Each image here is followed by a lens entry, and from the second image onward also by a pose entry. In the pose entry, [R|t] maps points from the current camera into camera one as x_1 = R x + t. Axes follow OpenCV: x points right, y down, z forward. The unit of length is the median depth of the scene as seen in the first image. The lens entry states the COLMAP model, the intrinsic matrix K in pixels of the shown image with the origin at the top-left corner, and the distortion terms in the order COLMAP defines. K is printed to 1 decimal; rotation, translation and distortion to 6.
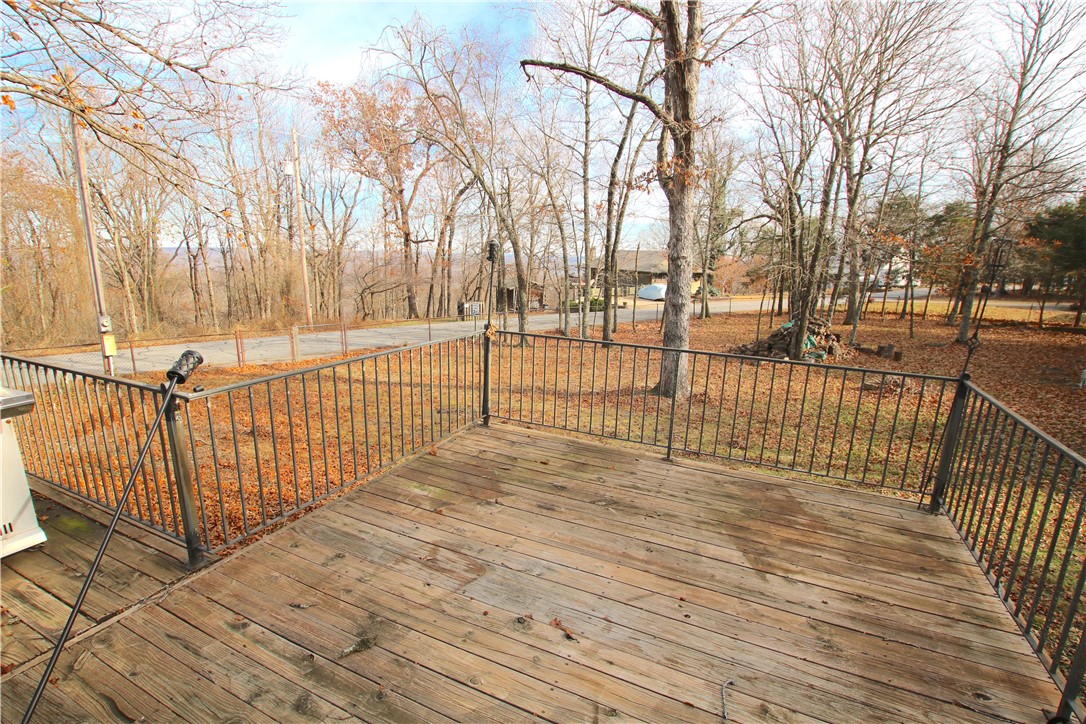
lens RADIAL K [[499.4, 0, 542.1], [0, 499.4, 370.5], [0, 0, 1]] dist [-0.030559, 0.000016]
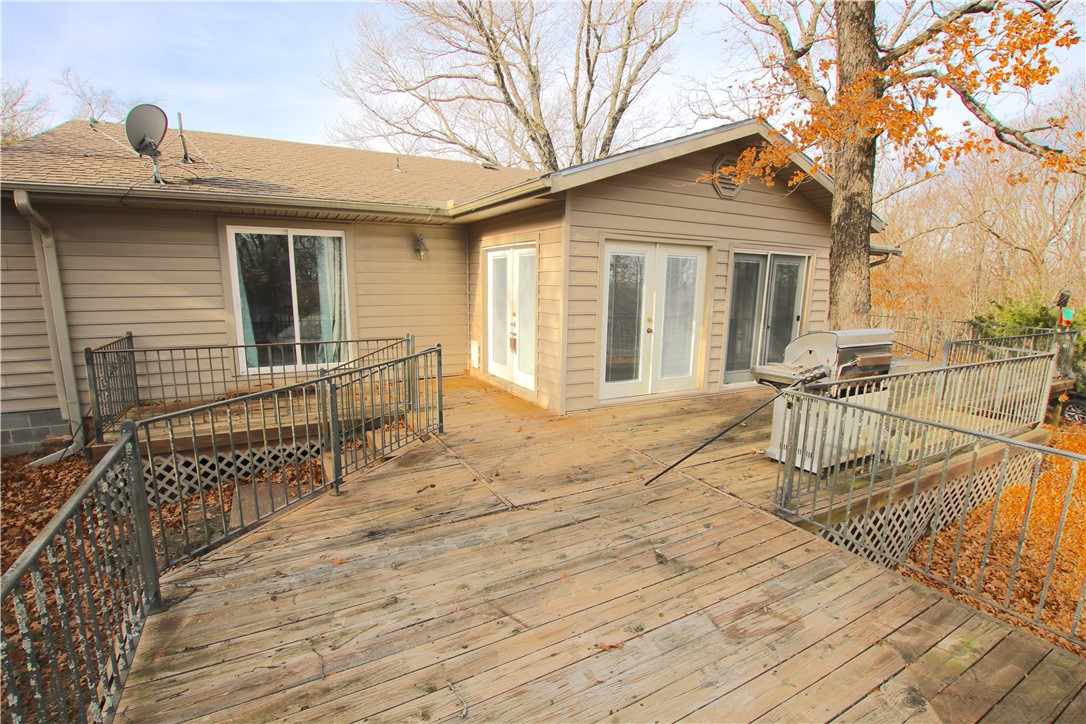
lens RADIAL K [[499.4, 0, 542.1], [0, 499.4, 370.5], [0, 0, 1]] dist [-0.030559, 0.000016]
pose [[-0.584305, 0.114283, -0.803447, 0.870889], [-0.211504, 0.934375, 0.286722, -0.268841], [0.783488, 0.337465, -0.521789, 1.222009]]
